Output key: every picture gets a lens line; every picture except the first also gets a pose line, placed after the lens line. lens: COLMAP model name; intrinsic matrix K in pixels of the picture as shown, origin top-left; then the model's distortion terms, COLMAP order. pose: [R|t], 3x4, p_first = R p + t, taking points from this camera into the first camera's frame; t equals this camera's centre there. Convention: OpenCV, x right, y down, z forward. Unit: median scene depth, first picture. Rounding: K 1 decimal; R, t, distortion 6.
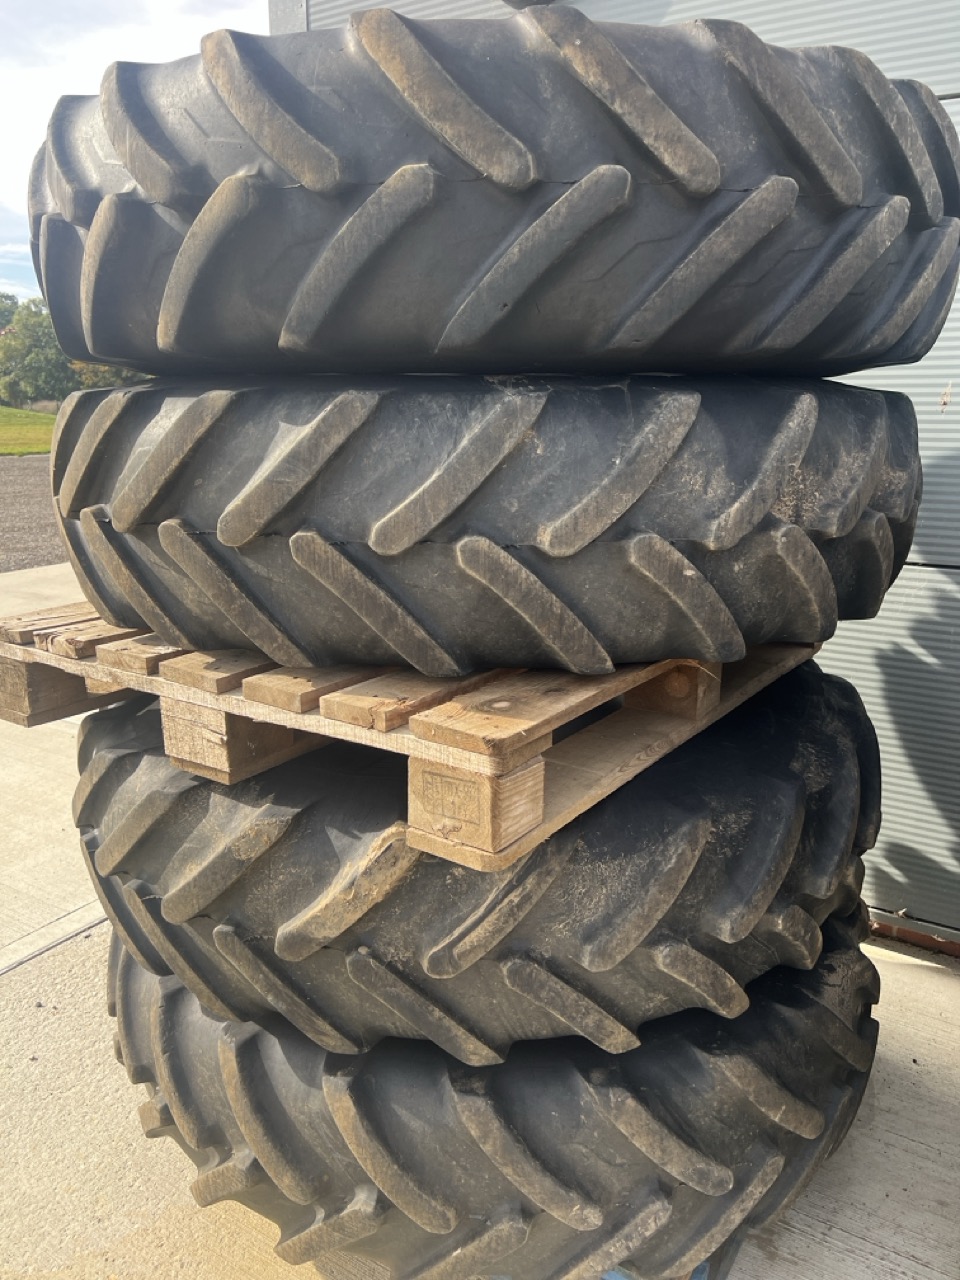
lens RADIAL K [[956.2, 0, 480.8], [0, 956.2, 713.7], [0, 0, 1]] dist [0.035668, -0.005757]
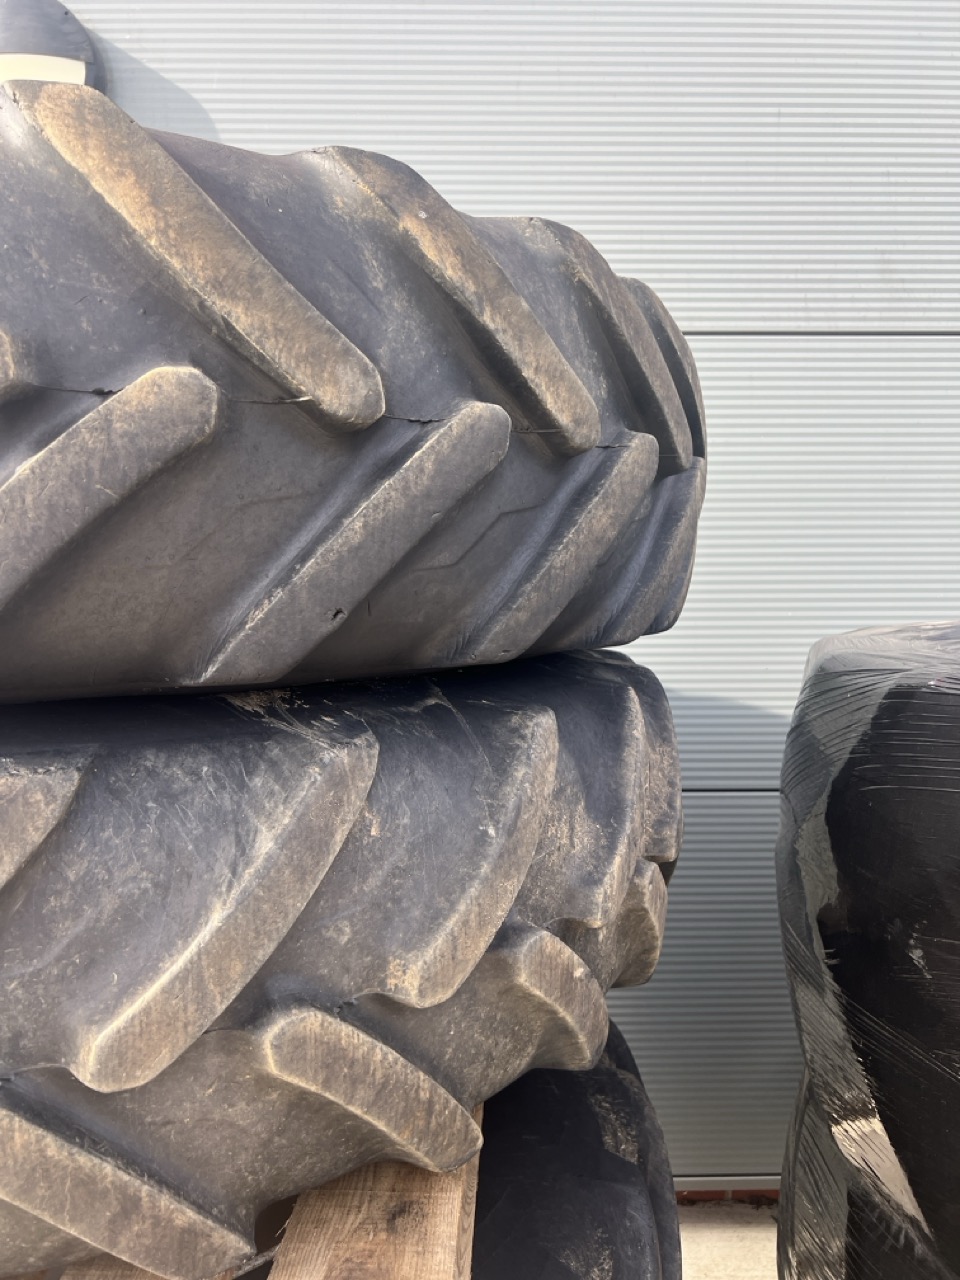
lens RADIAL K [[996.7, 0, 479.9], [0, 996.7, 706.7], [0, 0, 1]] dist [0.106636, -0.131655]
pose [[0.848553, -0.069971, 0.524463, -0.202716], [0.162399, 0.977816, -0.132298, -0.261940], [-0.503571, 0.197434, 0.841092, 0.446404]]
